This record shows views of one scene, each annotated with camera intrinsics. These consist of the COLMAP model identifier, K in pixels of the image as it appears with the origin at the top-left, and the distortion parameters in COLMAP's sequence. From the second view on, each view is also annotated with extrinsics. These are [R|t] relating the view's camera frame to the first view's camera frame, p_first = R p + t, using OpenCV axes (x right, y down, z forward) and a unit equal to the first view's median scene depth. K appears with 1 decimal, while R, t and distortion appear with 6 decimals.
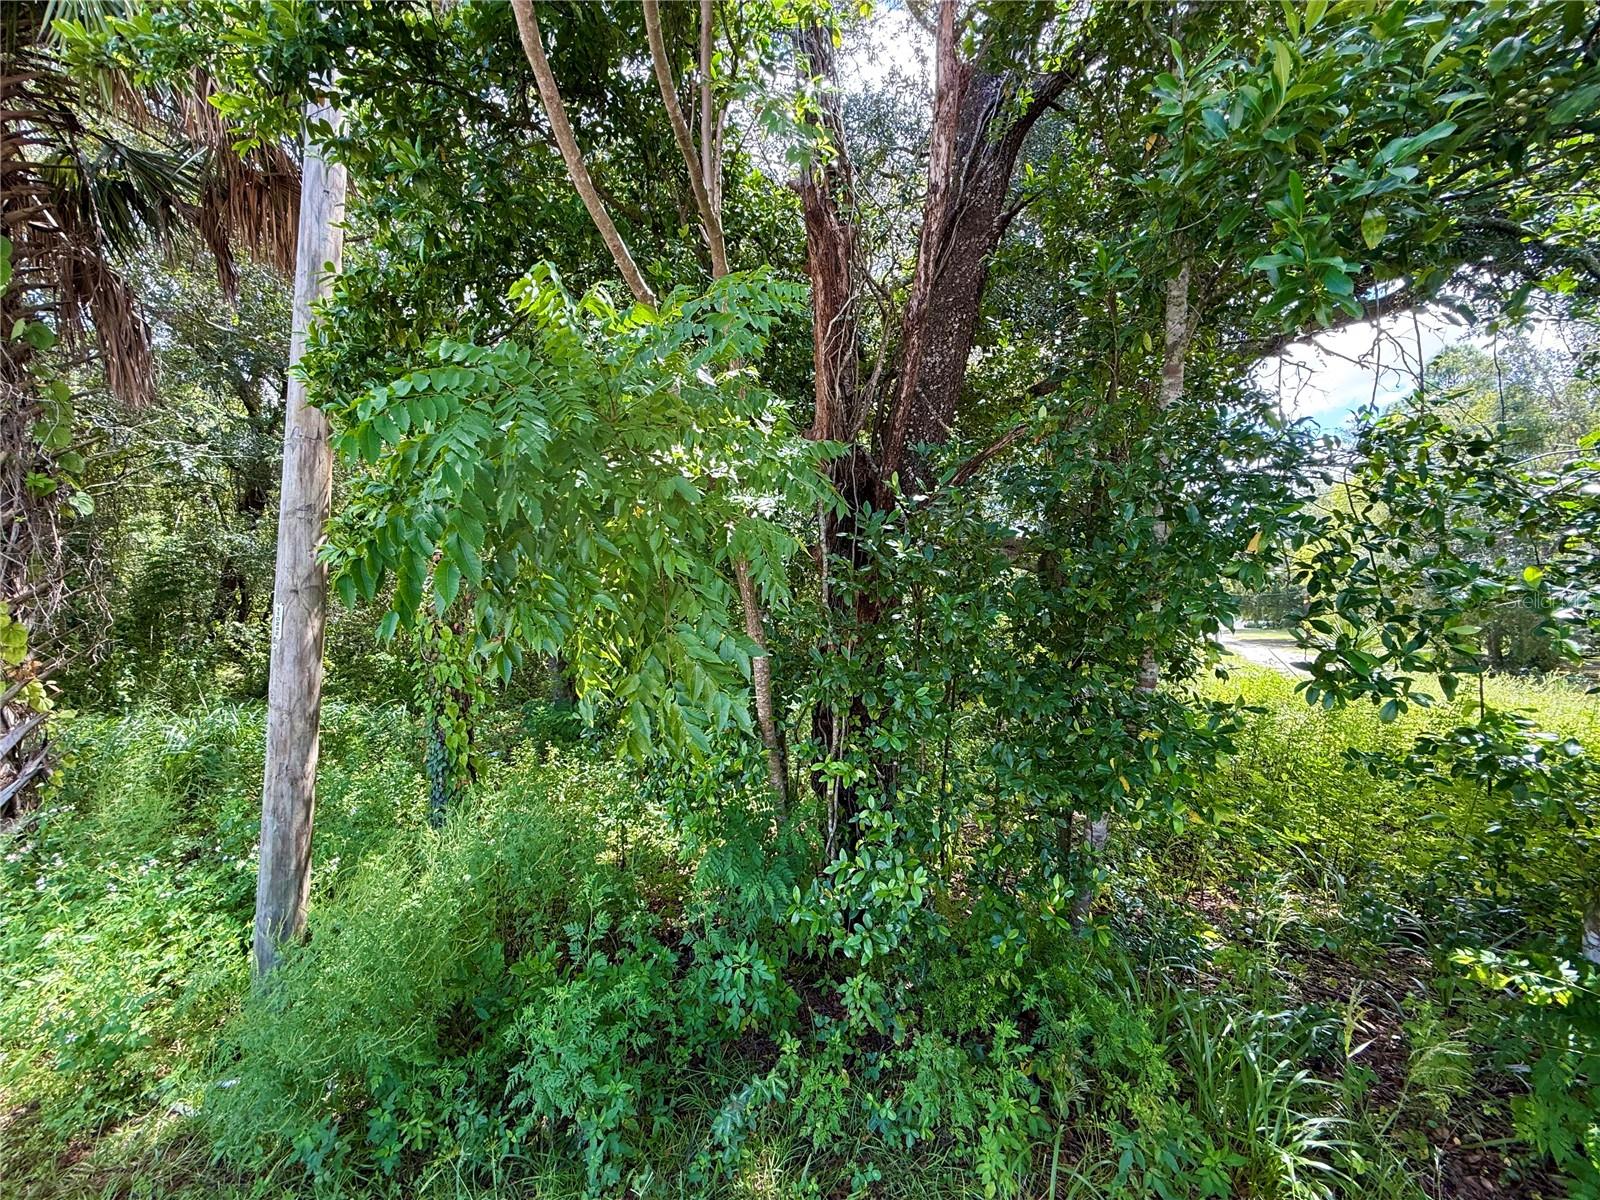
lens RADIAL K [[639.6, 0, 800.8], [0, 639.6, 607.7], [0, 0, 1]] dist [-0.000256, 0.000141]
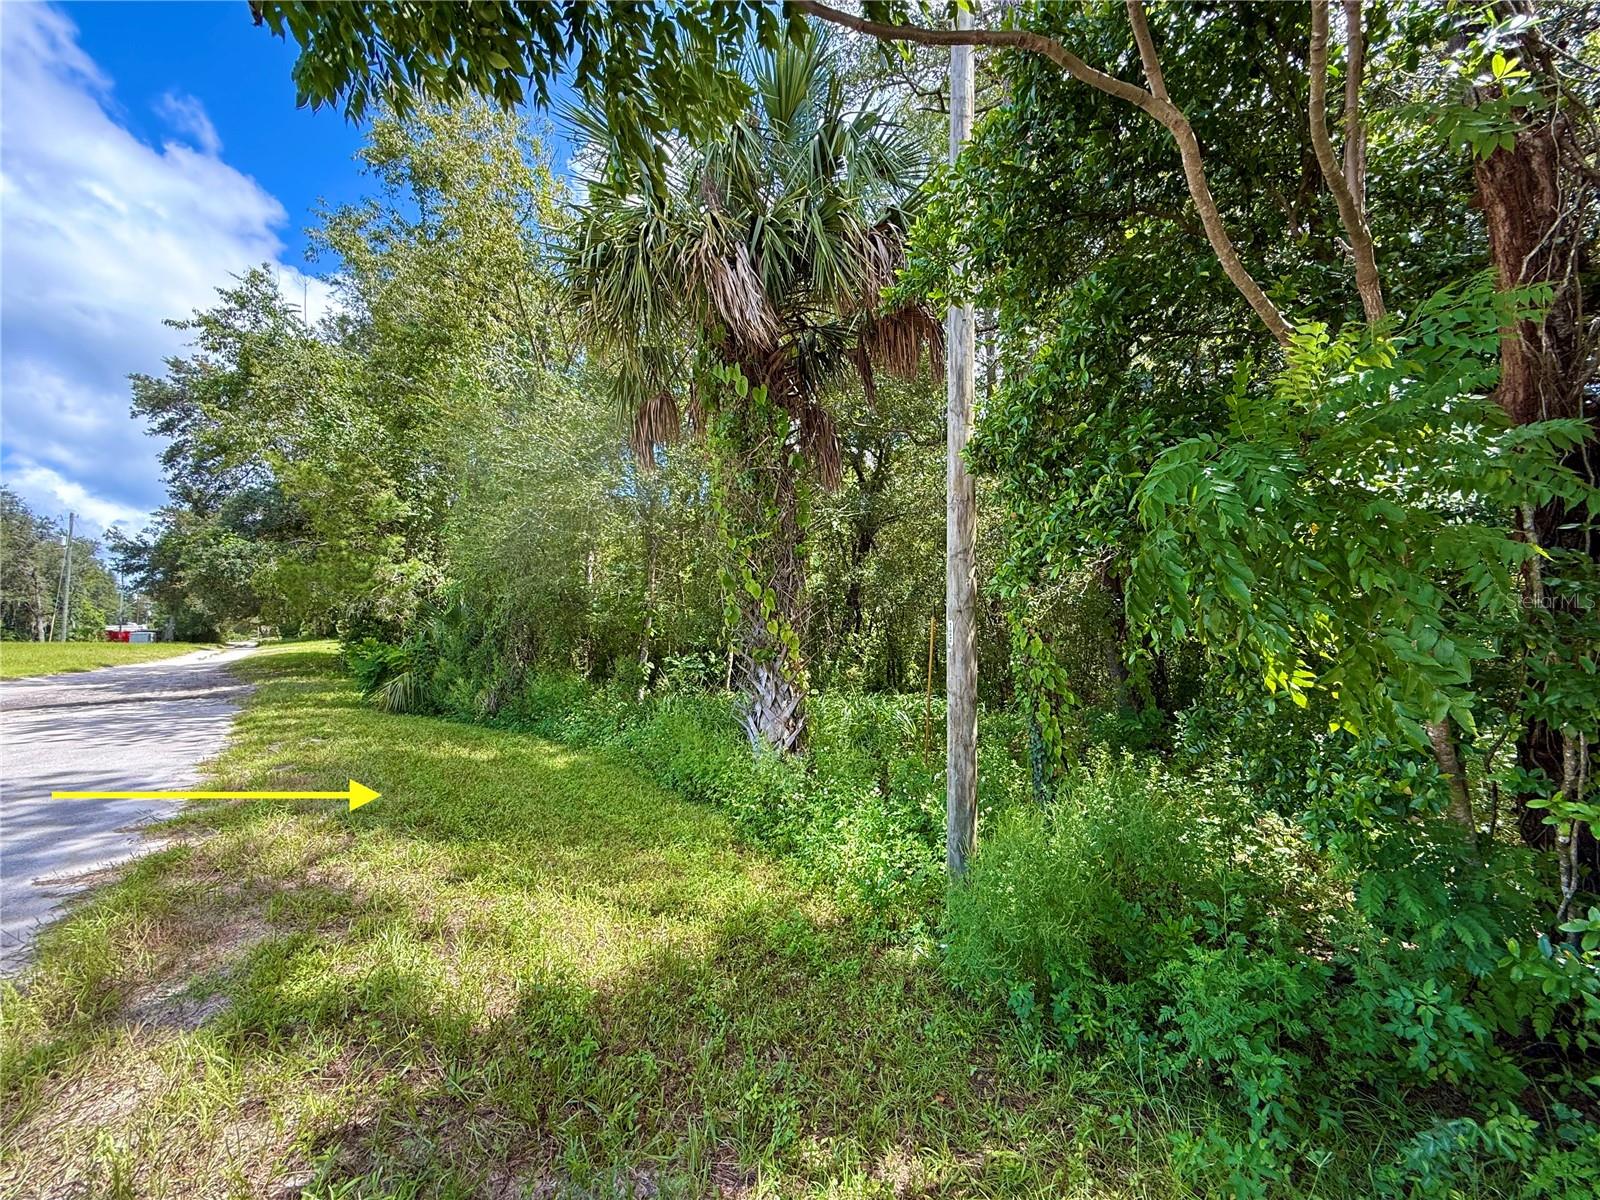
lens RADIAL K [[639.7, 0, 796.9], [0, 639.7, 603.5], [0, 0, 1]] dist [0.005407, -0.000589]
pose [[0.695446, -0.042856, -0.717300, -0.028995], [0.028634, 0.999080, -0.031930, -0.008680], [0.718008, 0.001667, 0.696033, -0.240019]]
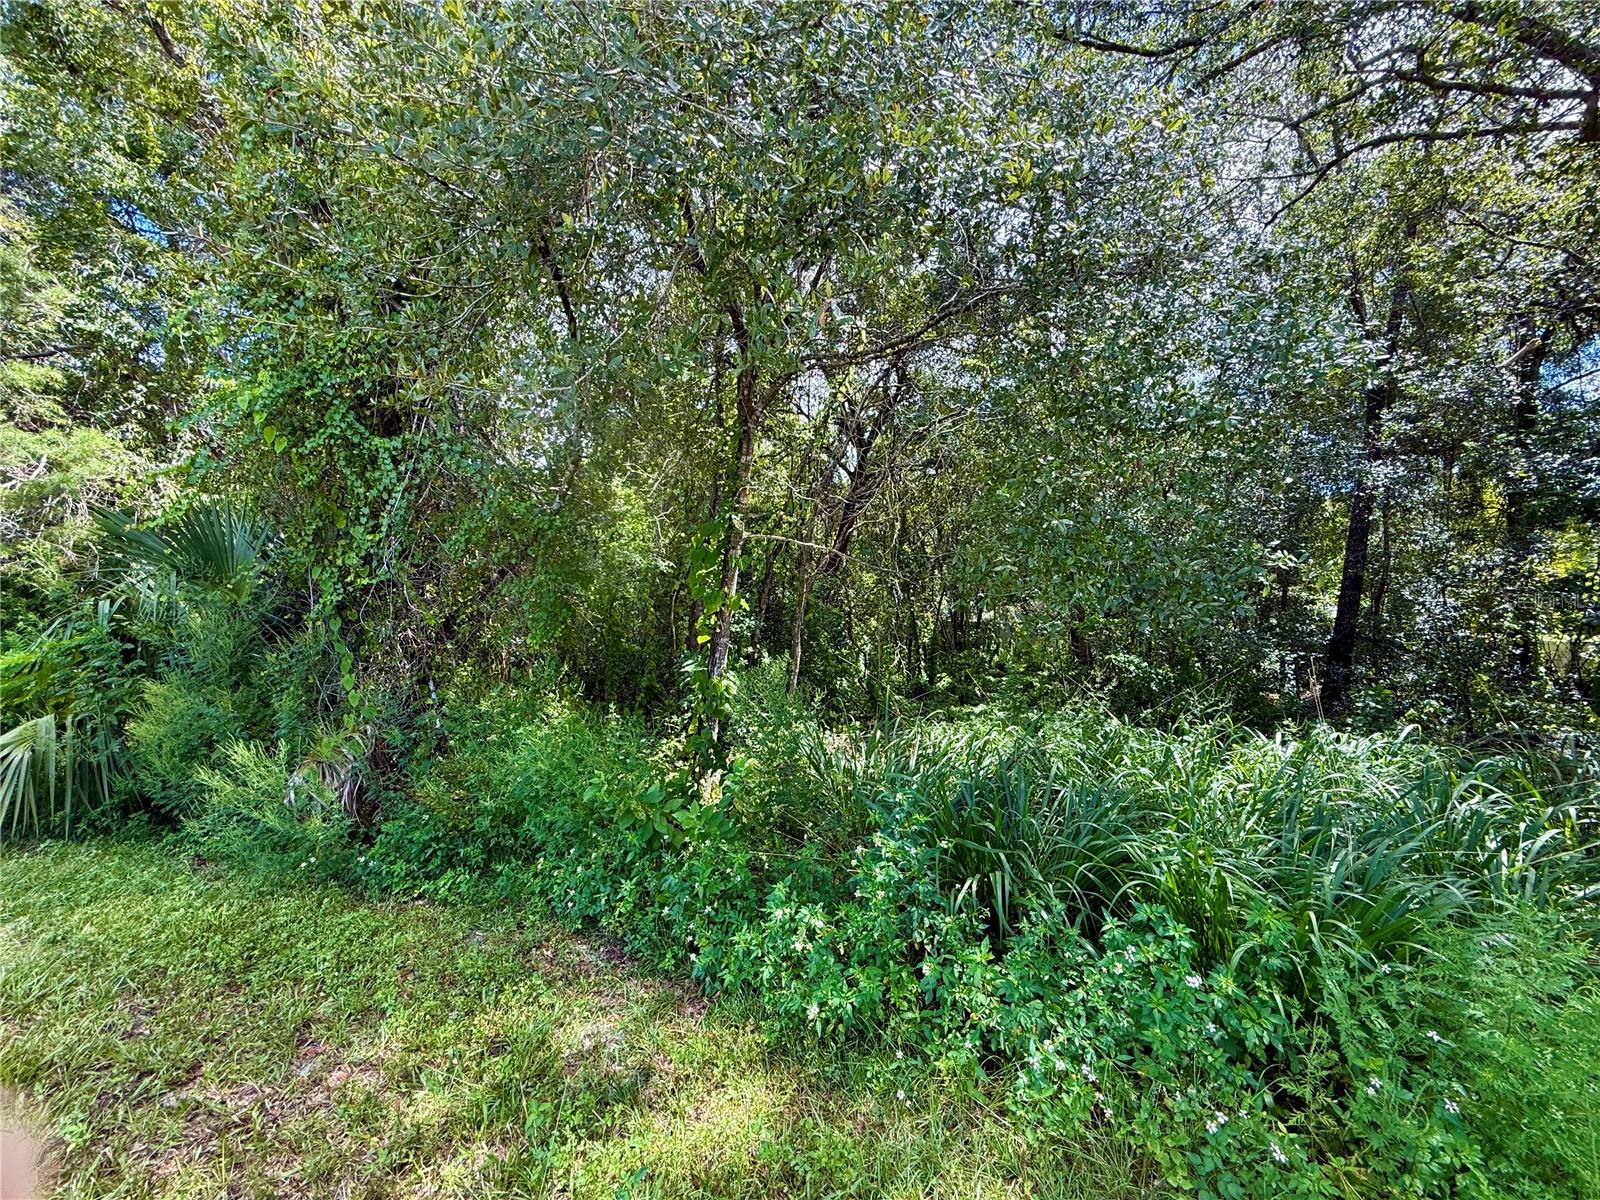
lens RADIAL K [[639.6, 0, 800.8], [0, 639.6, 607.7], [0, 0, 1]] dist [-0.000256, 0.000141]
pose [[0.860325, -0.014293, -0.509546, -3.310283], [0.018958, 0.999812, 0.003964, 0.029933], [0.509394, -0.013070, 0.860434, 0.662307]]
